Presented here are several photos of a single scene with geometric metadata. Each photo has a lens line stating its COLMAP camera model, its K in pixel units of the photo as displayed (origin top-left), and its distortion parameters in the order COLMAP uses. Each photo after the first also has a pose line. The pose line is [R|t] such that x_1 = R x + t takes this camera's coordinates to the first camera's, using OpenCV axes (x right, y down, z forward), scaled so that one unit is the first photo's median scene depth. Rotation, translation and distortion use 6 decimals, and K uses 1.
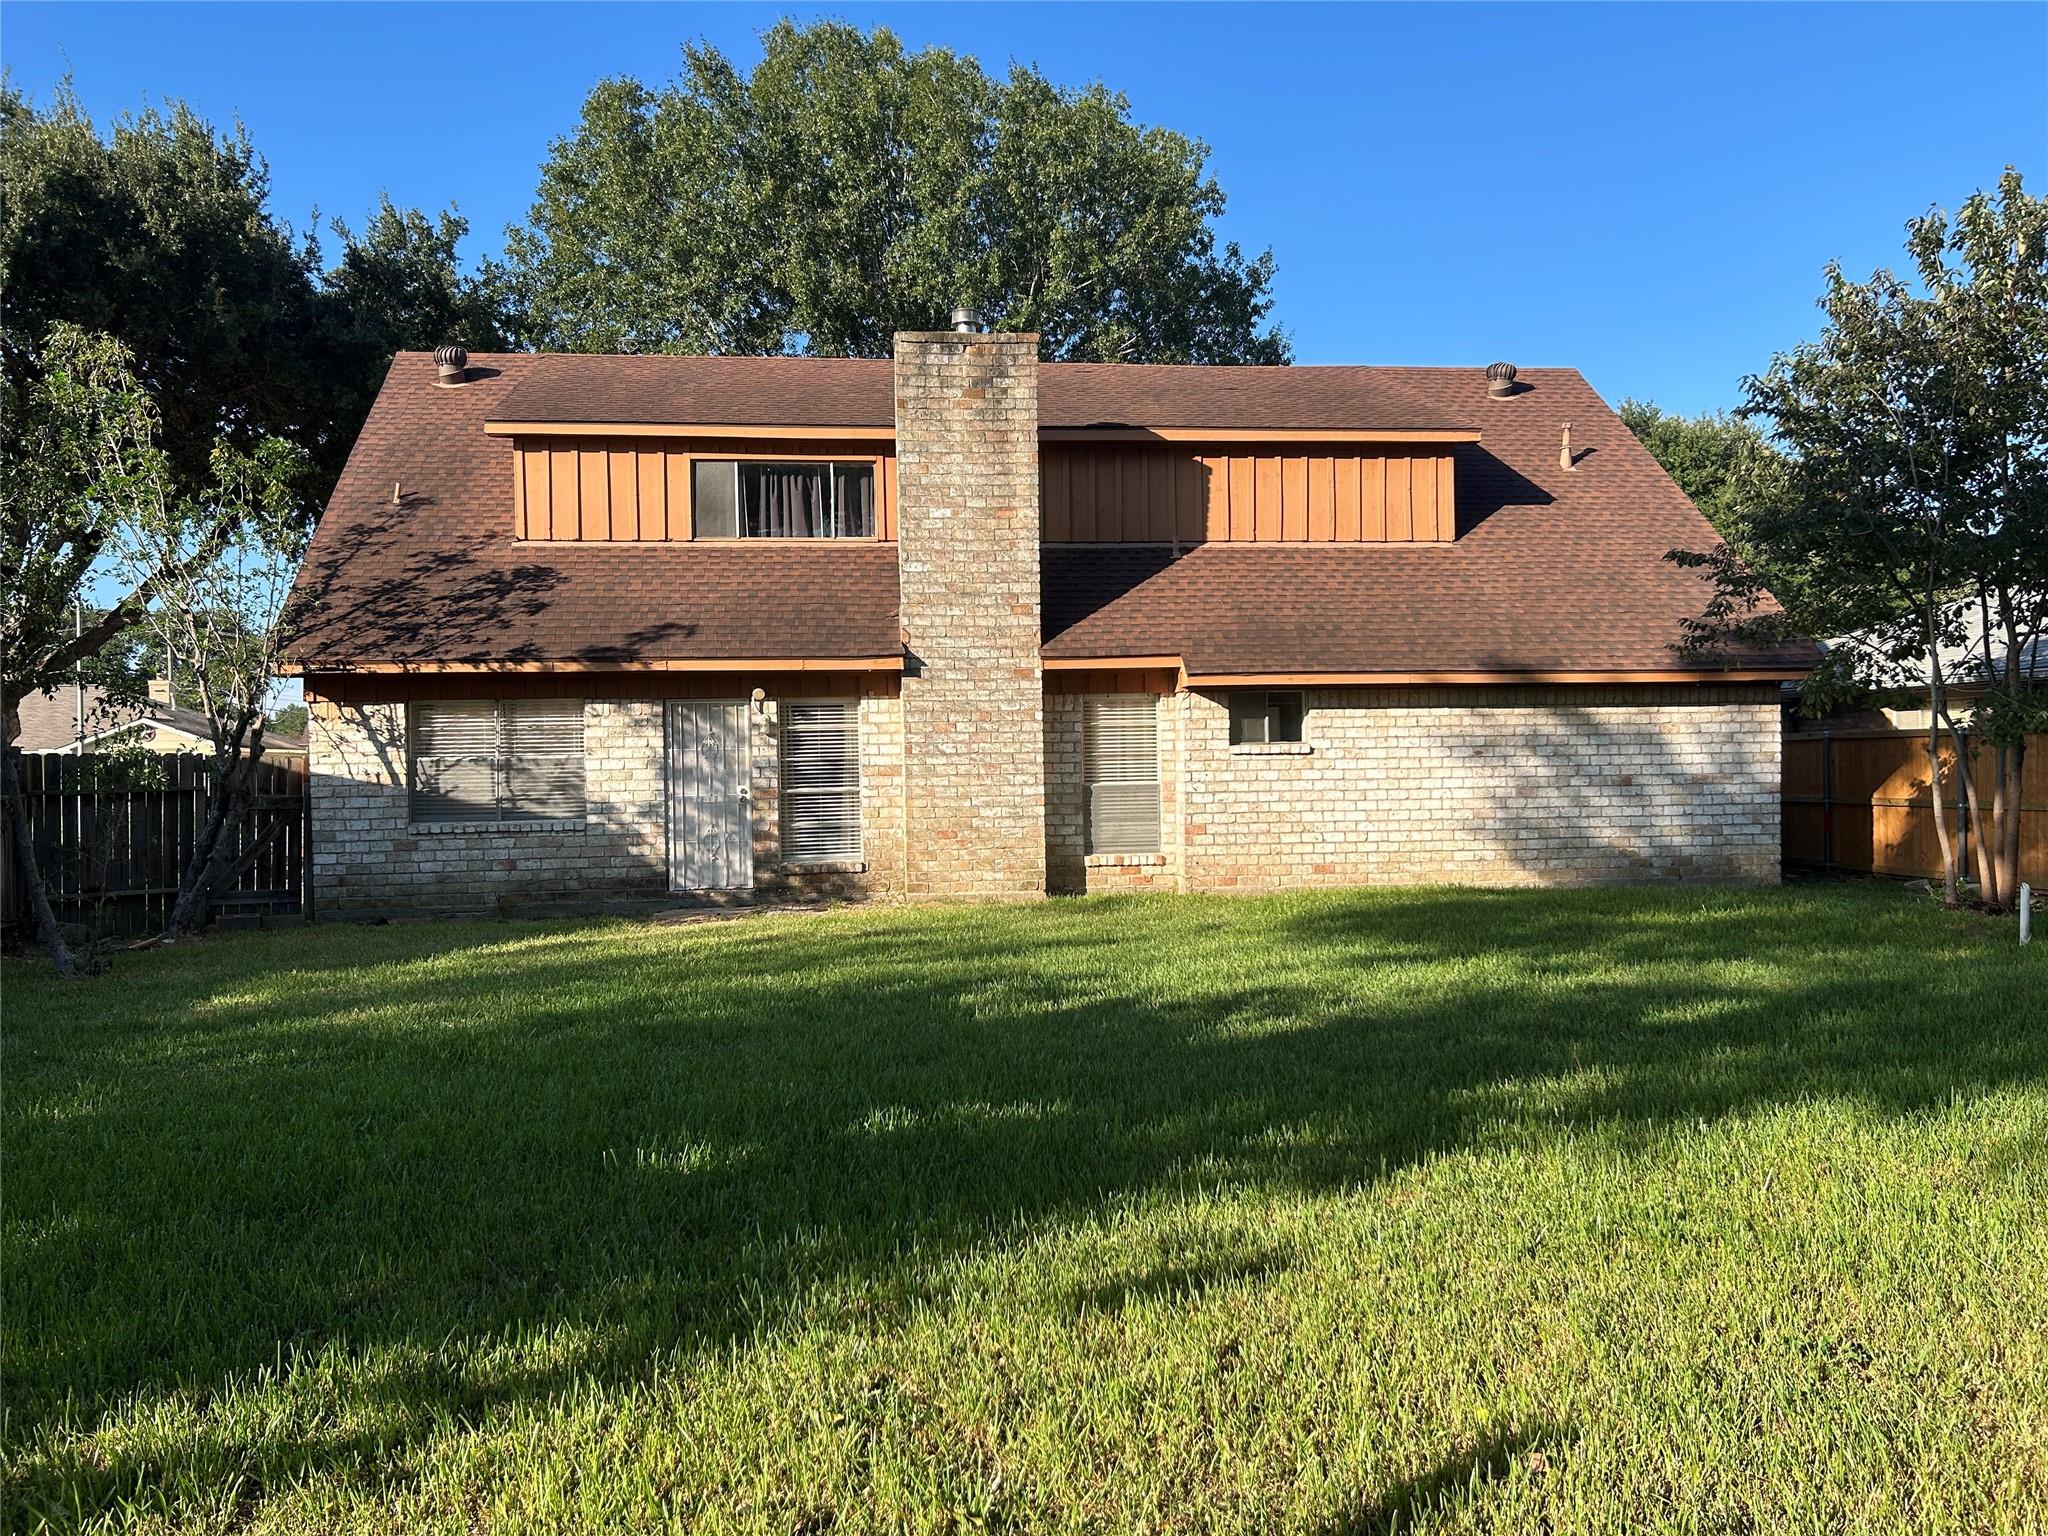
lens RADIAL K [[1539.5, 0, 1024.0], [0, 1539.5, 768.0], [0, 0, 1]] dist [0.063551, -0.069412]
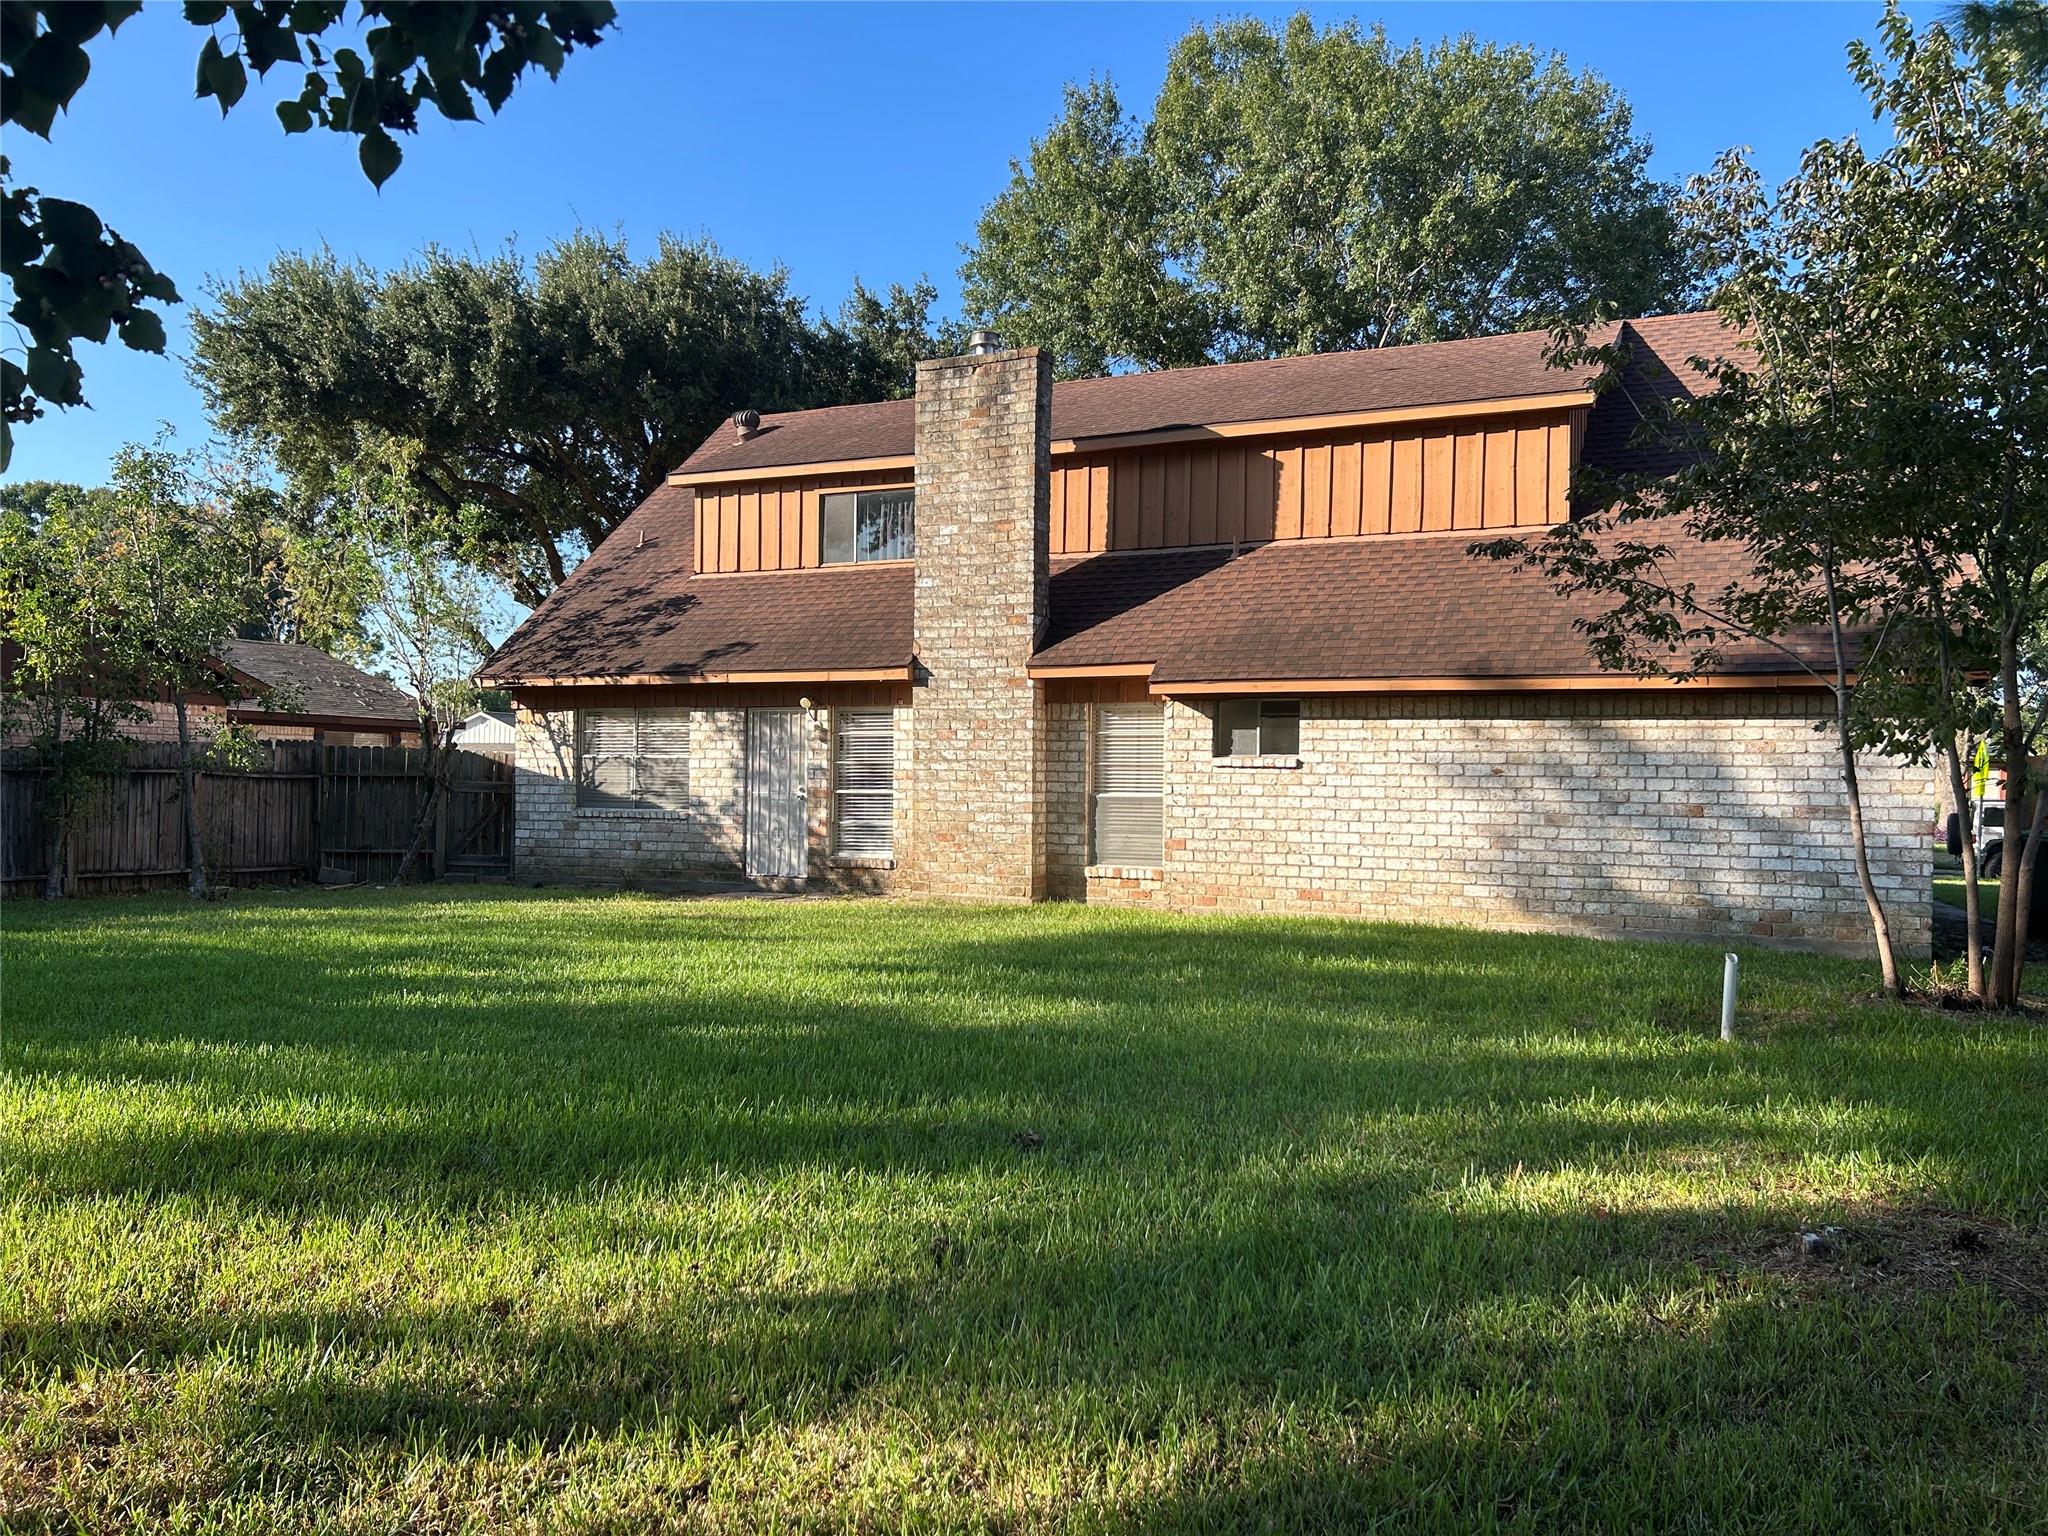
lens RADIAL K [[1539.5, 0, 1024.0], [0, 1539.5, 768.0], [0, 0, 1]] dist [0.063551, -0.069412]
pose [[0.848981, 0.021685, -0.527979, 0.540893], [-0.027480, 0.999617, -0.003132, -0.001957], [0.527709, 0.017168, 0.849252, 0.139988]]
